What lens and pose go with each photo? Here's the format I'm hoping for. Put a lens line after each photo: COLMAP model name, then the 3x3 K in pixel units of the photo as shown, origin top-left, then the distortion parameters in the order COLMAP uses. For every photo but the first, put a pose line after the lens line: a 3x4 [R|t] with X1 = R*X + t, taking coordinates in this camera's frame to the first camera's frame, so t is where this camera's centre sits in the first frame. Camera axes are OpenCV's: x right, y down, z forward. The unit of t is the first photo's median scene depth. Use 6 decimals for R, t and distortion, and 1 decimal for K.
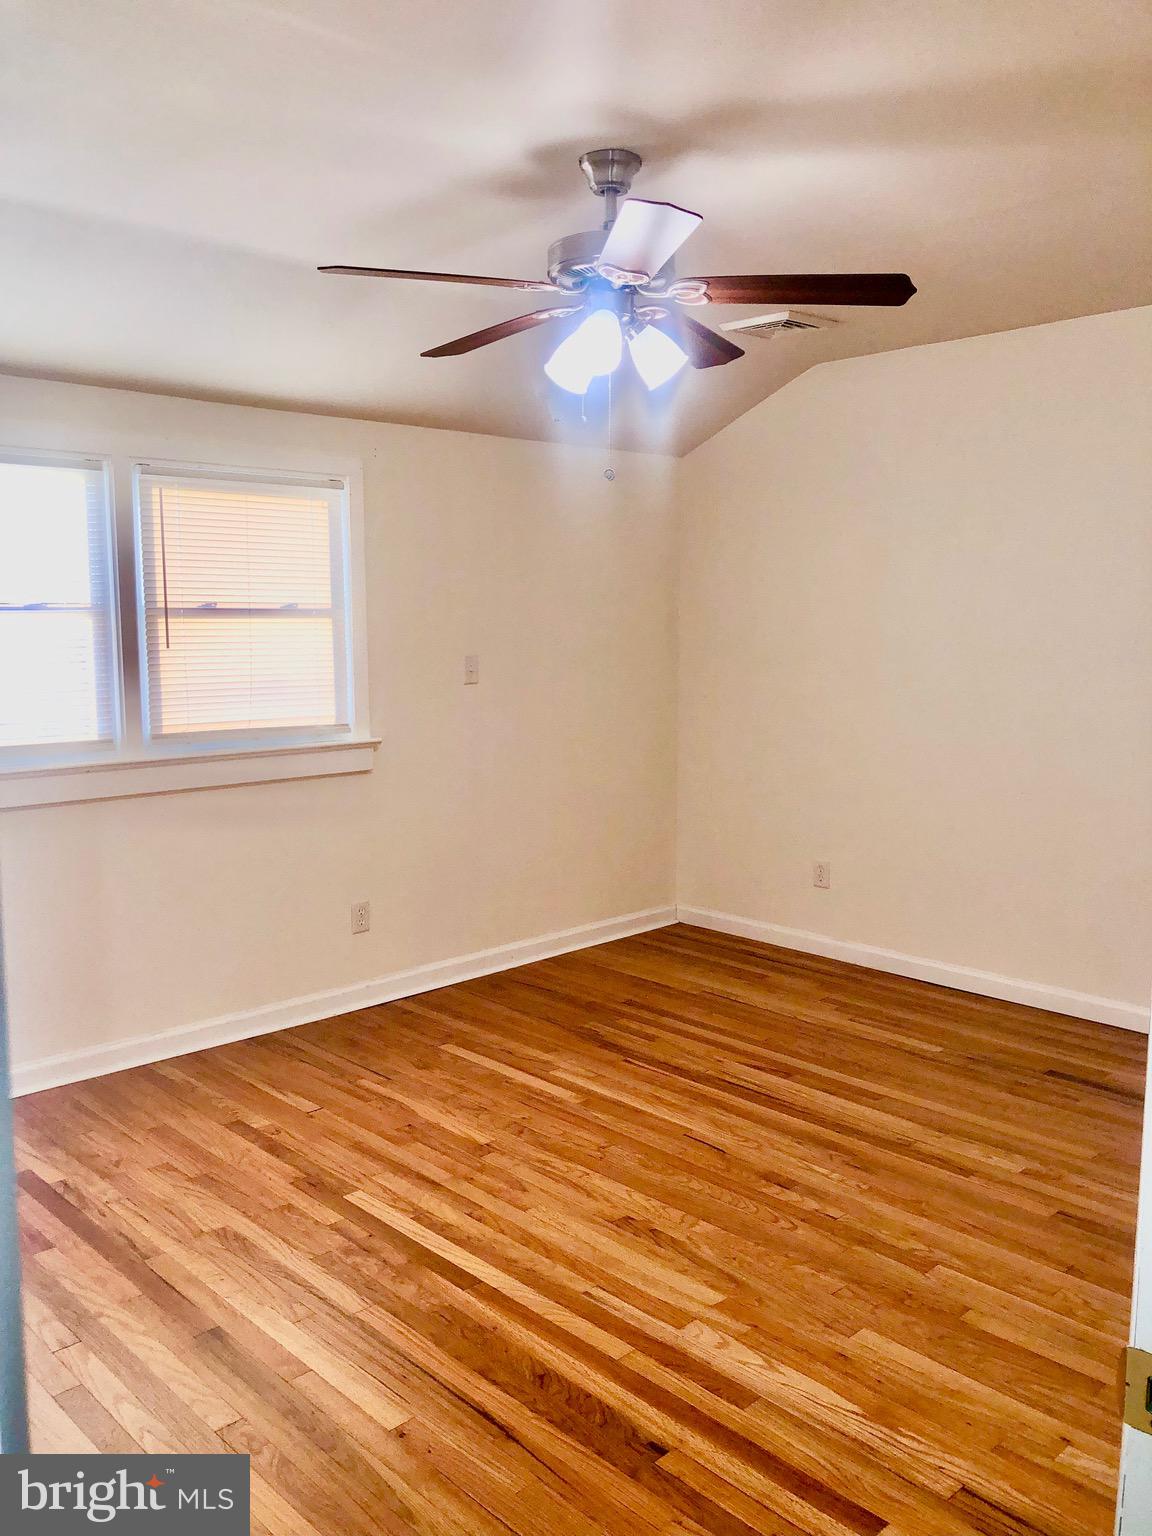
lens RADIAL K [[1255.0, 0, 574.6], [0, 1255.0, 771.1], [0, 0, 1]] dist [0.062108, -0.085208]
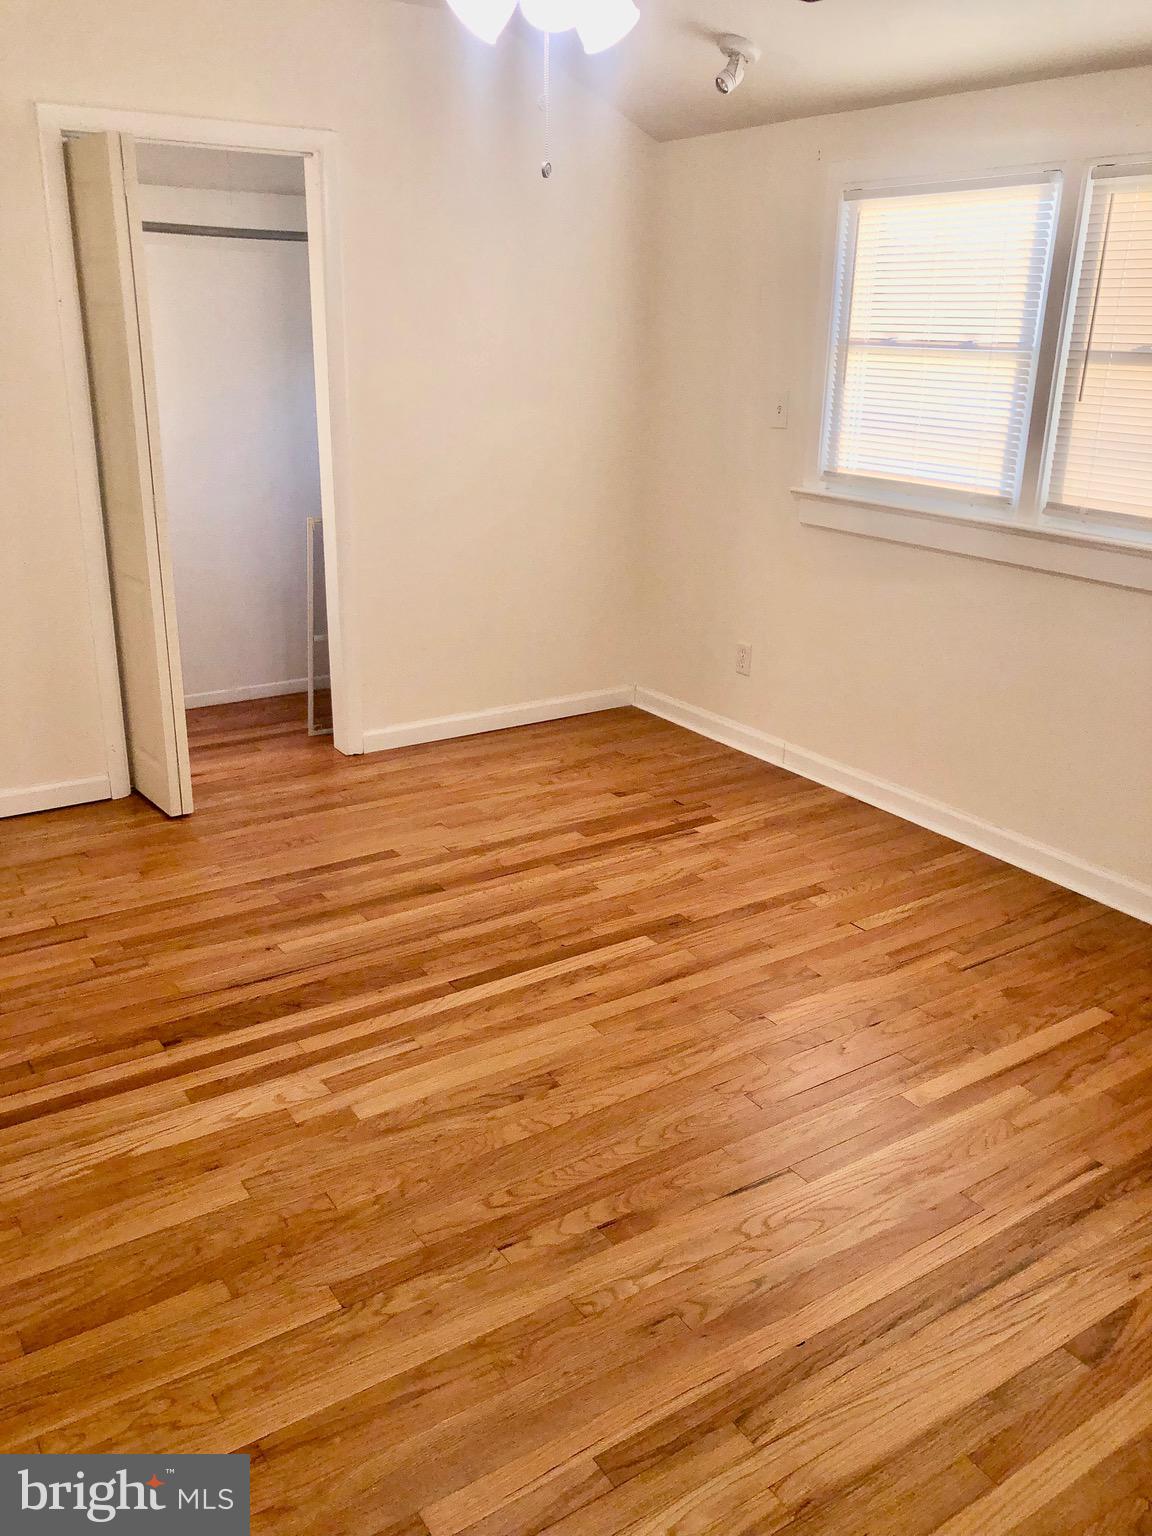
lens RADIAL K [[1255.0, 0, 574.6], [0, 1255.0, 771.1], [0, 0, 1]] dist [0.062108, -0.085208]
pose [[-0.177972, 0.328239, -0.927677, 0.746660], [-0.141321, 0.924429, 0.354201, -0.151209], [0.973835, 0.194138, -0.118136, 1.033667]]
